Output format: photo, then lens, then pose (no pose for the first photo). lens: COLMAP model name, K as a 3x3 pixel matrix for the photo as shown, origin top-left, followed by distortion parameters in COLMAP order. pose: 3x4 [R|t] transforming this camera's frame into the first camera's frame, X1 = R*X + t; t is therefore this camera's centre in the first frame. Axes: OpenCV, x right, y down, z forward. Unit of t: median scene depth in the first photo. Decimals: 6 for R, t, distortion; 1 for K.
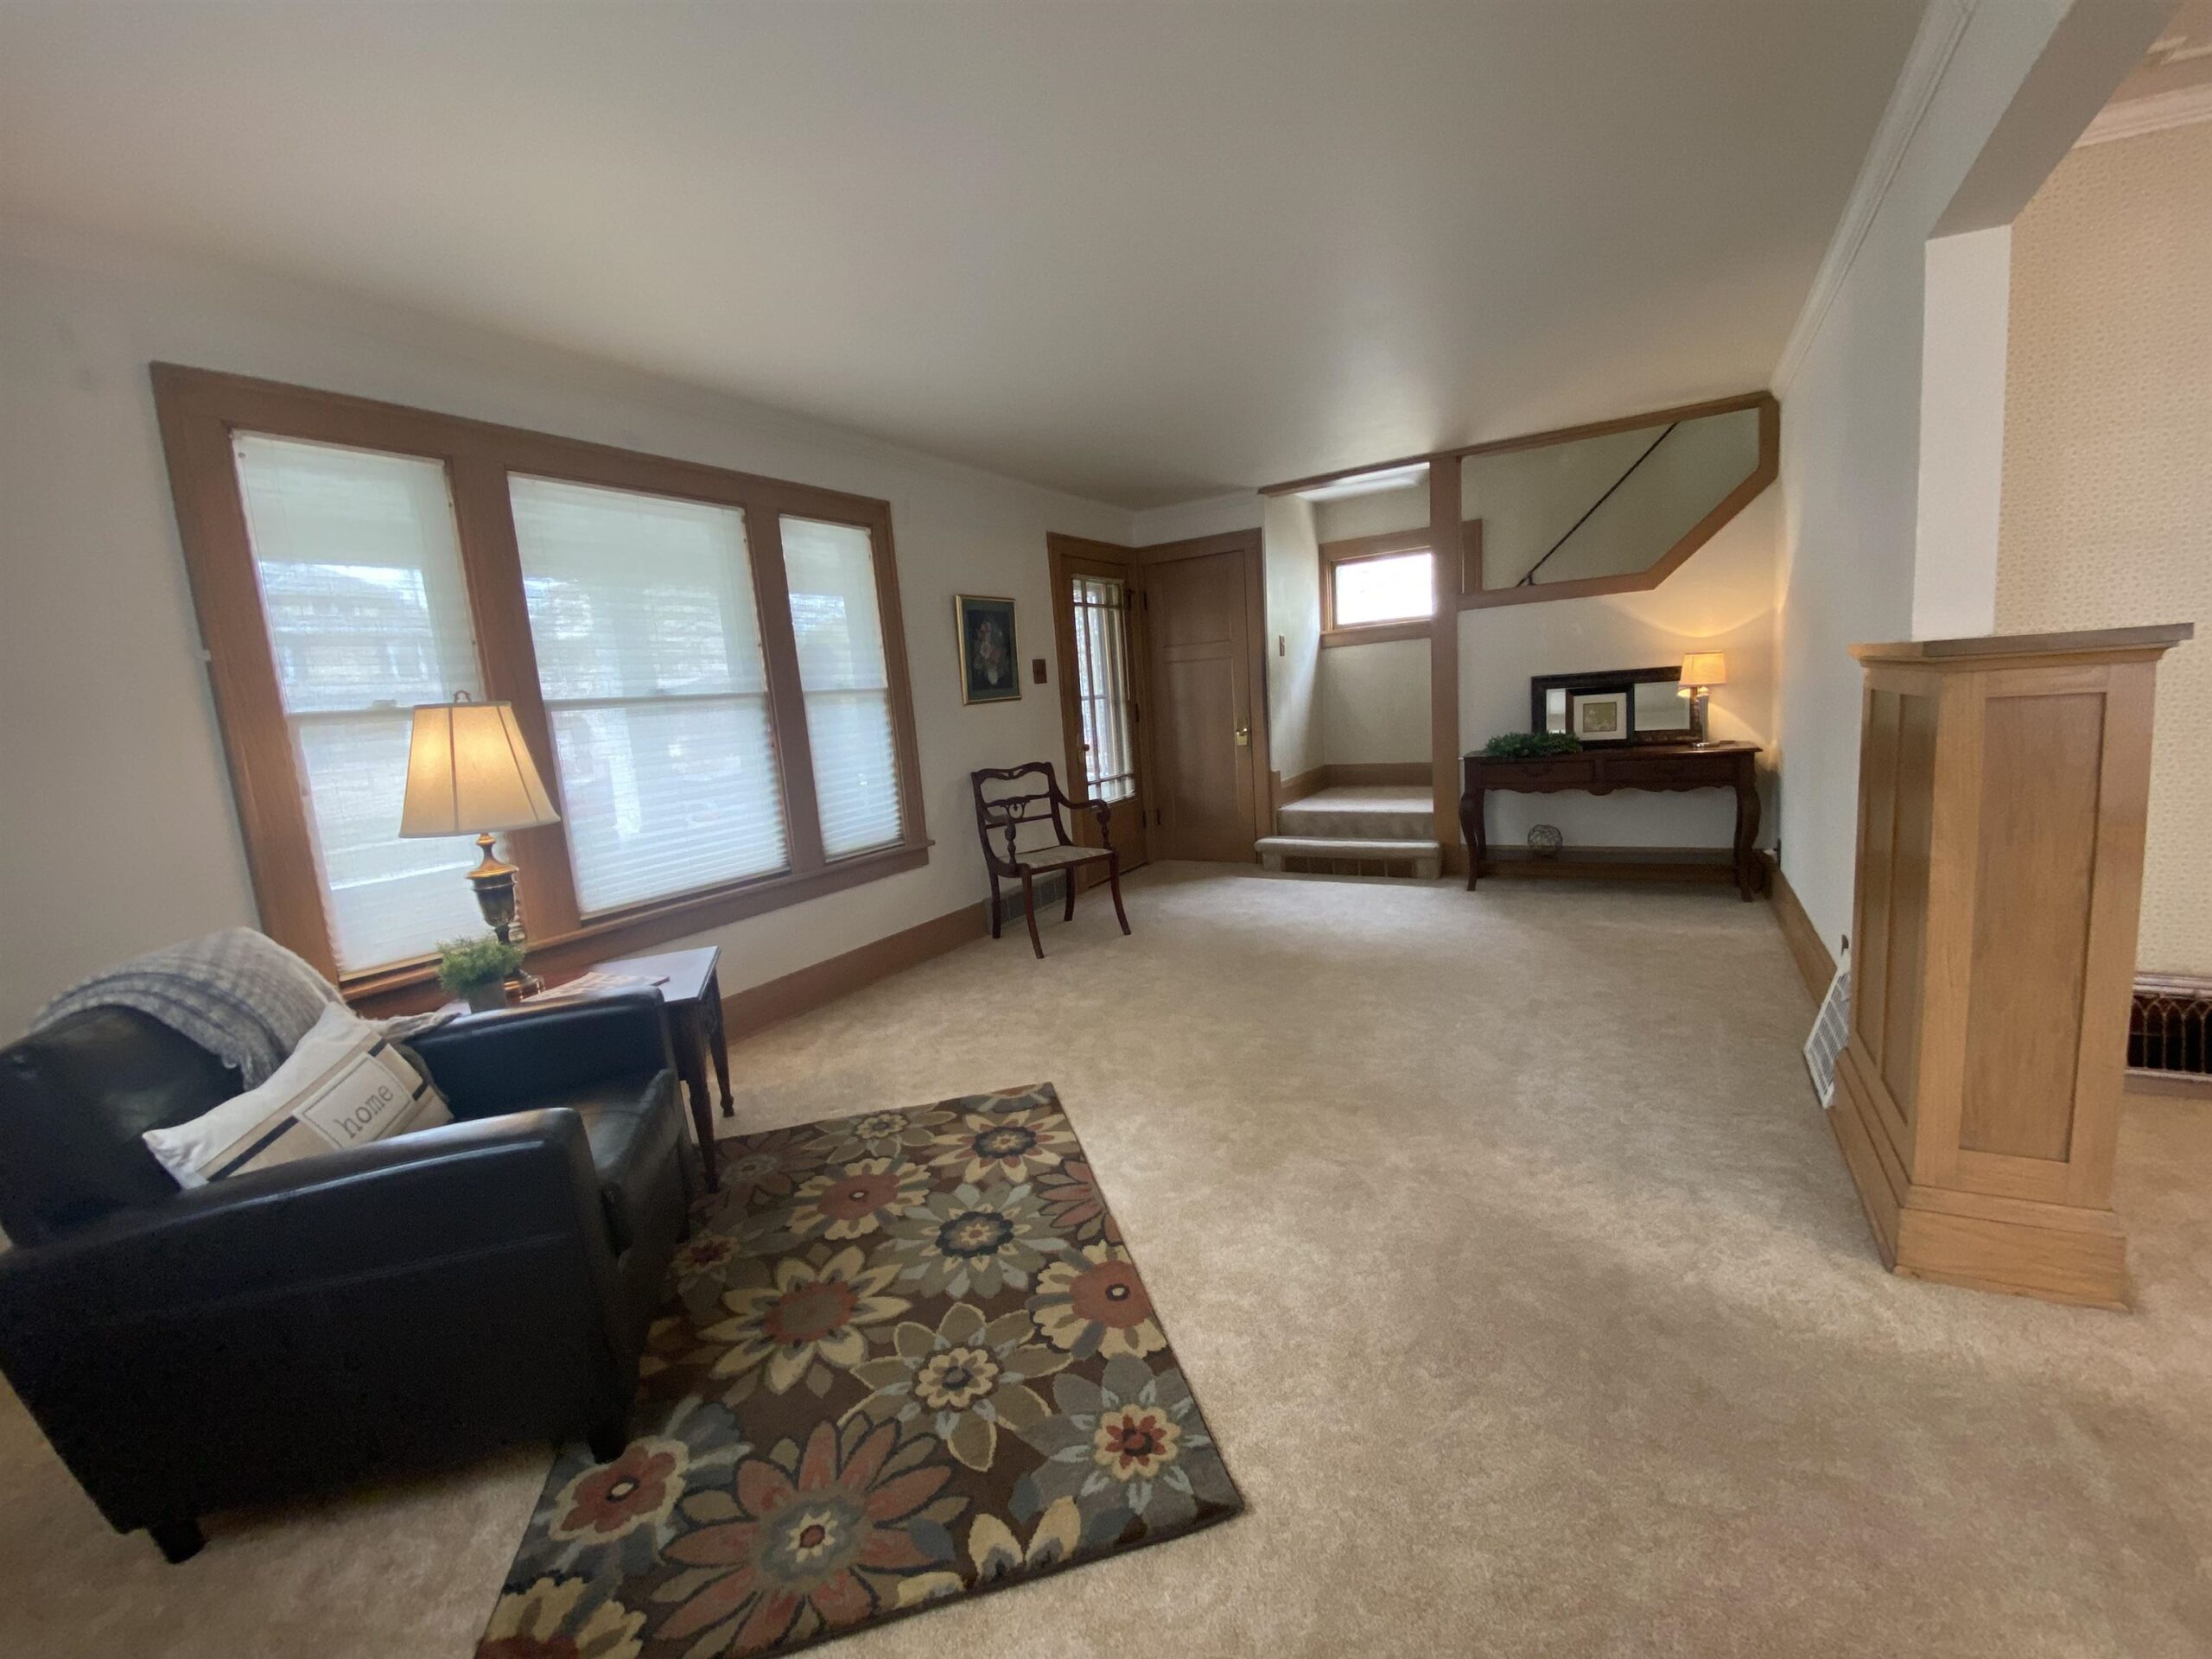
lens RADIAL K [[888.8, 0, 1106.6], [0, 888.8, 818.8], [0, 0, 1]] dist [0.048741, -0.036606]
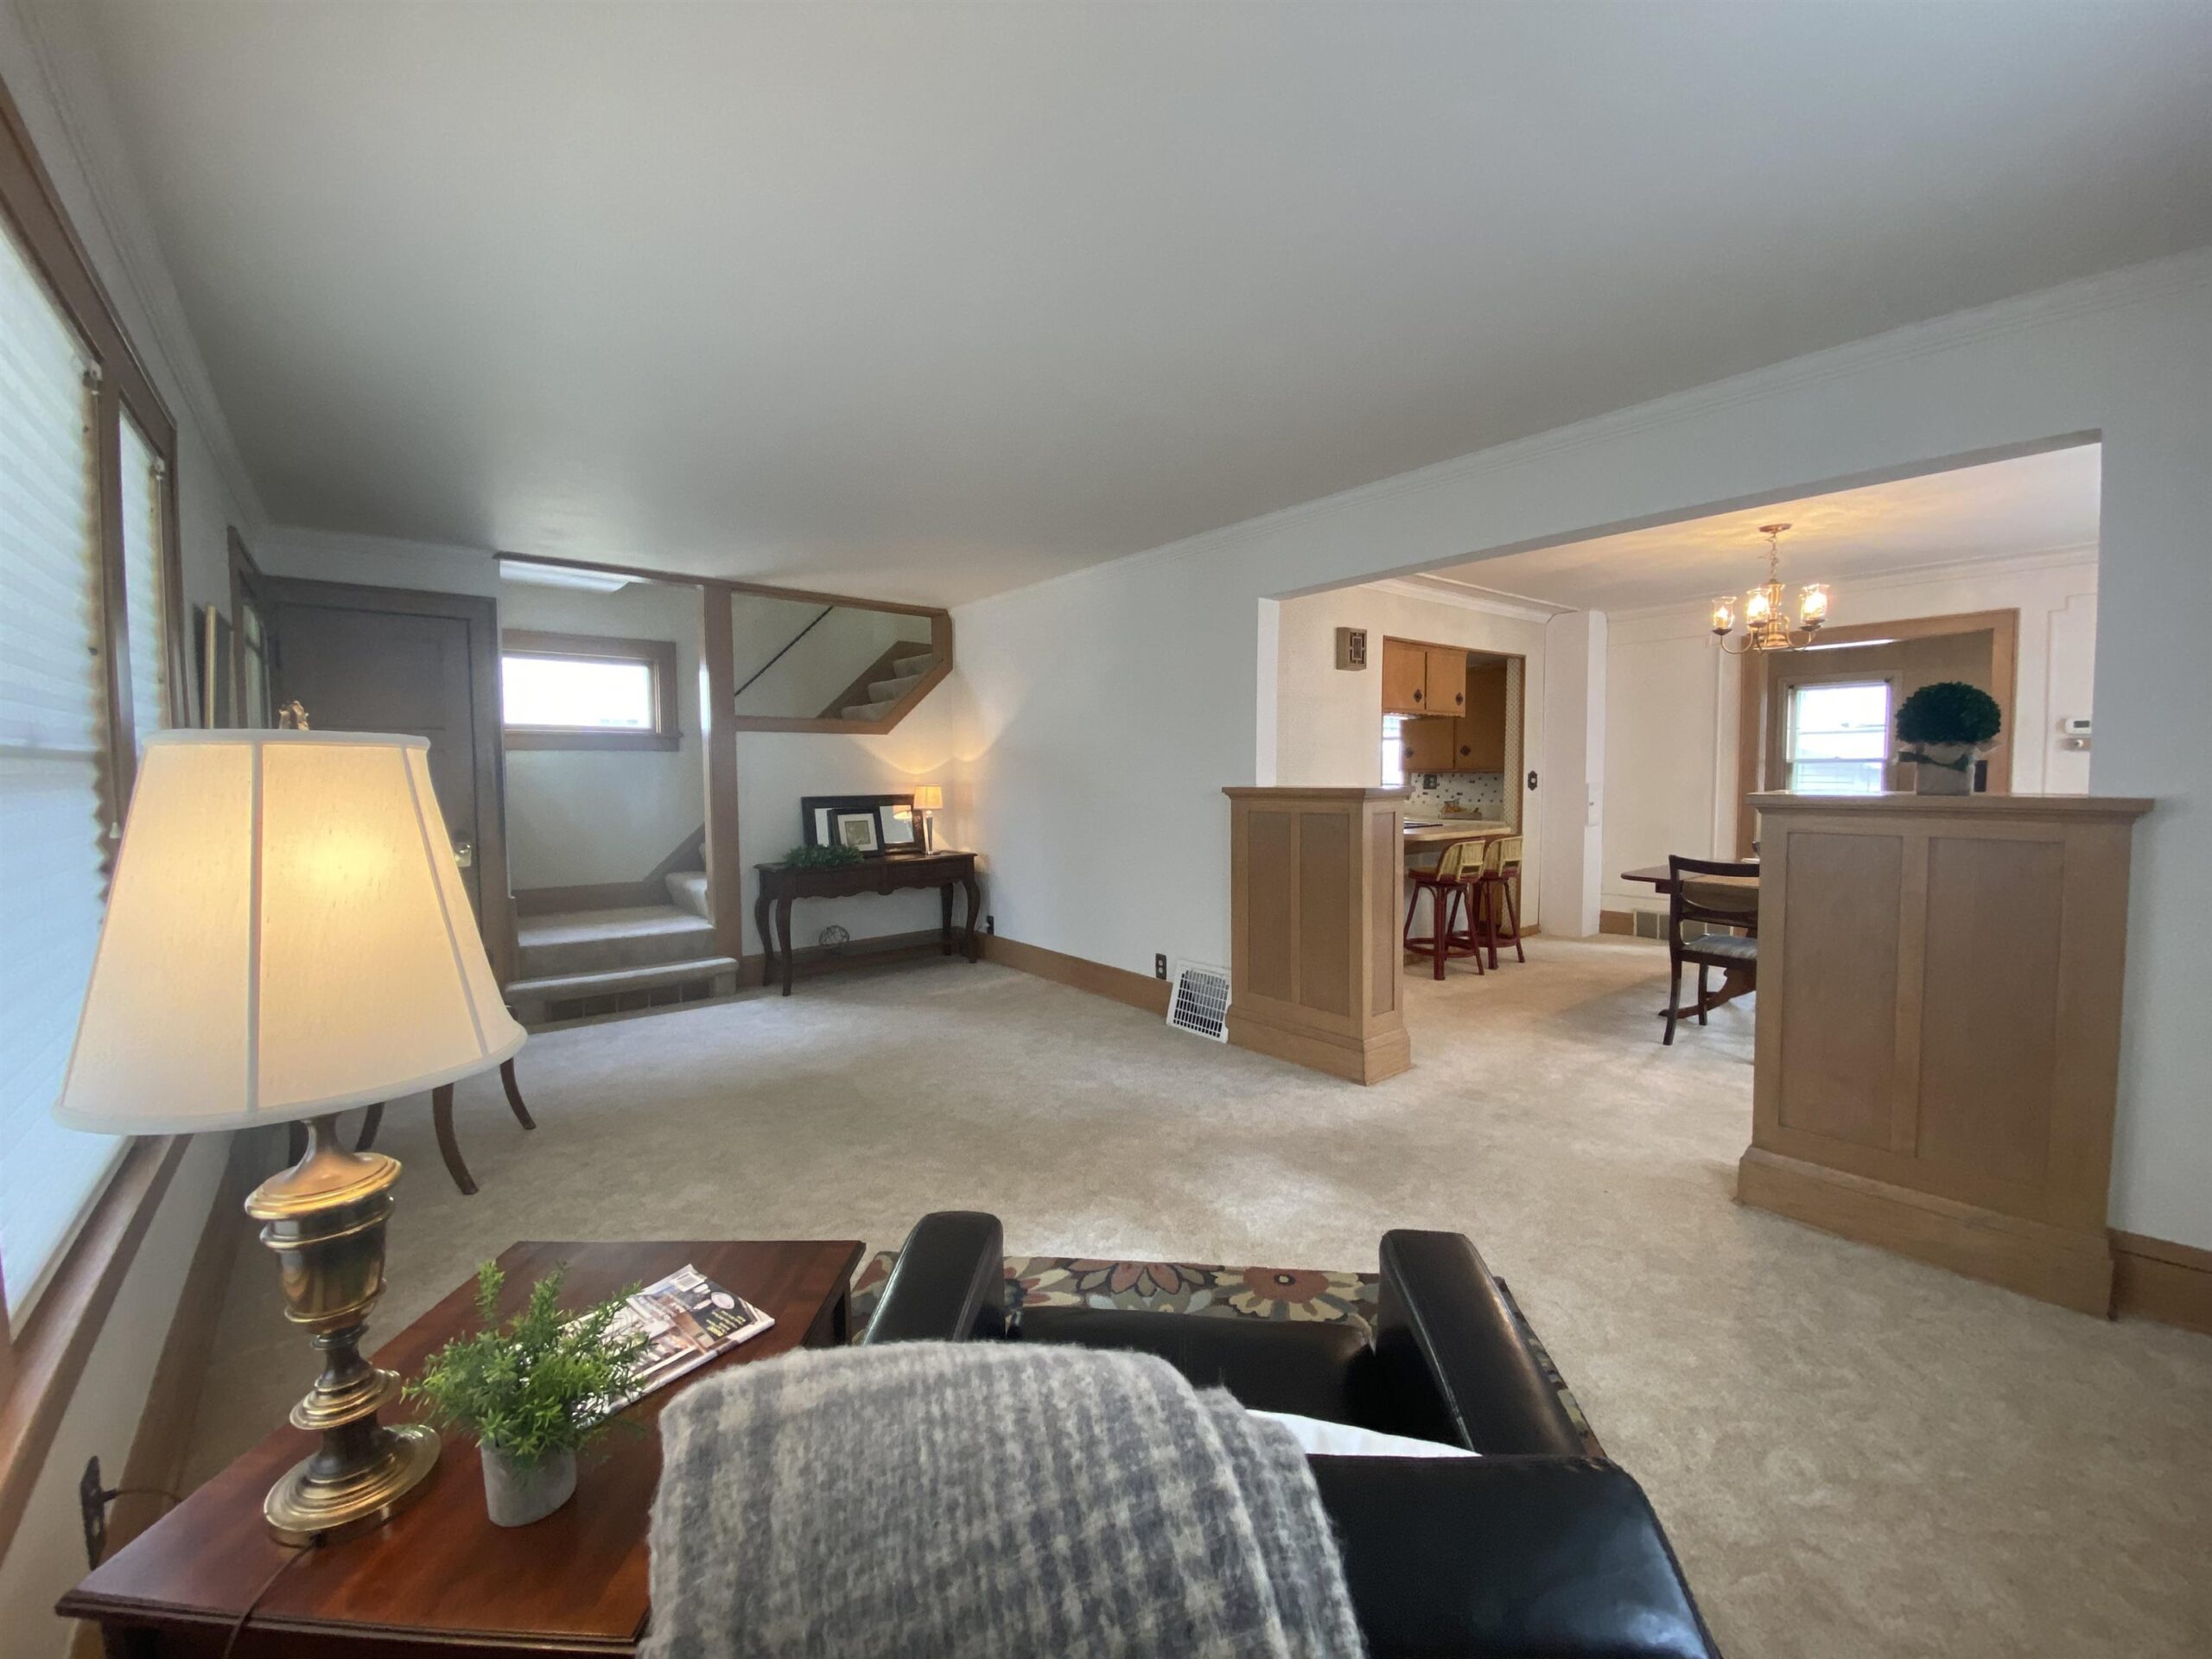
lens RADIAL K [[888.8, 0, 1106.6], [0, 888.8, 818.8], [0, 0, 1]] dist [0.048741, -0.036606]
pose [[0.341728, 0.024093, 0.939490, -0.946085], [0.113474, 0.991300, -0.066696, -0.026896], [-0.932923, 0.129400, 0.336021, 0.569742]]
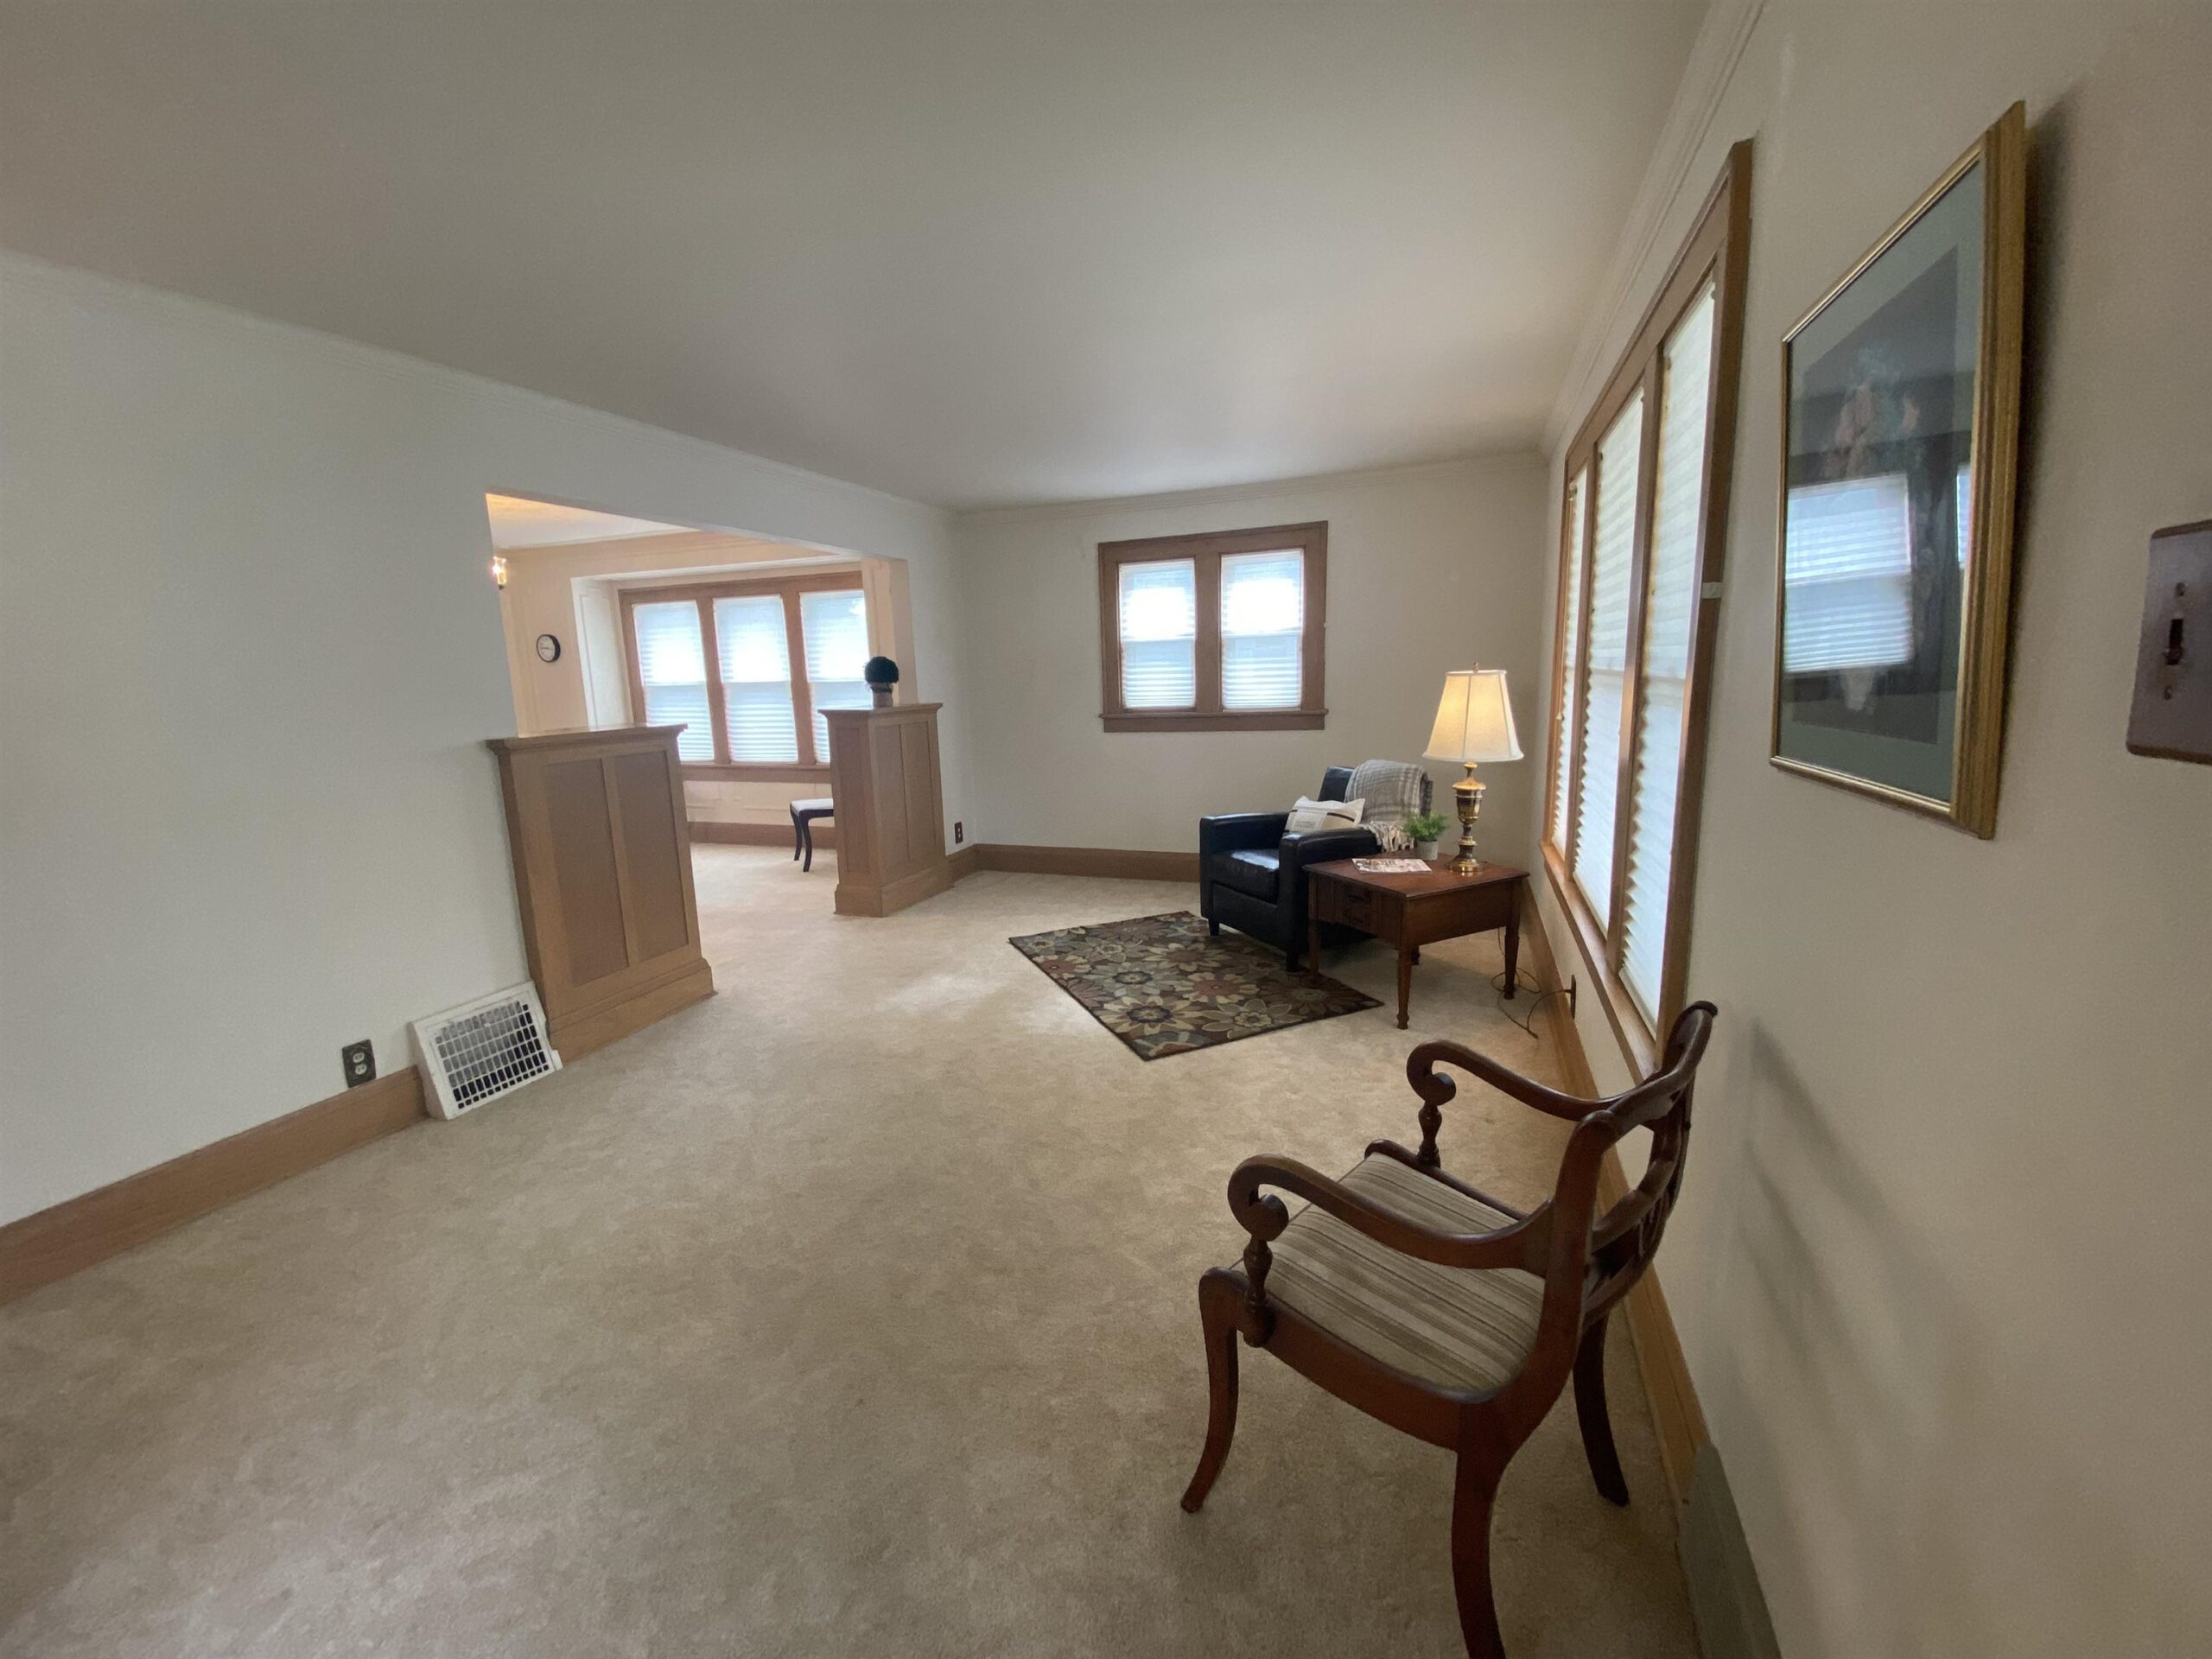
lens RADIAL K [[888.8, 0, 1106.6], [0, 888.8, 818.8], [0, 0, 1]] dist [0.048741, -0.036606]
pose [[-0.979426, 0.133309, -0.151507, 0.135502], [0.079724, 0.945283, 0.316361, -0.416556], [0.185391, 0.297773, -0.936462, 2.351083]]
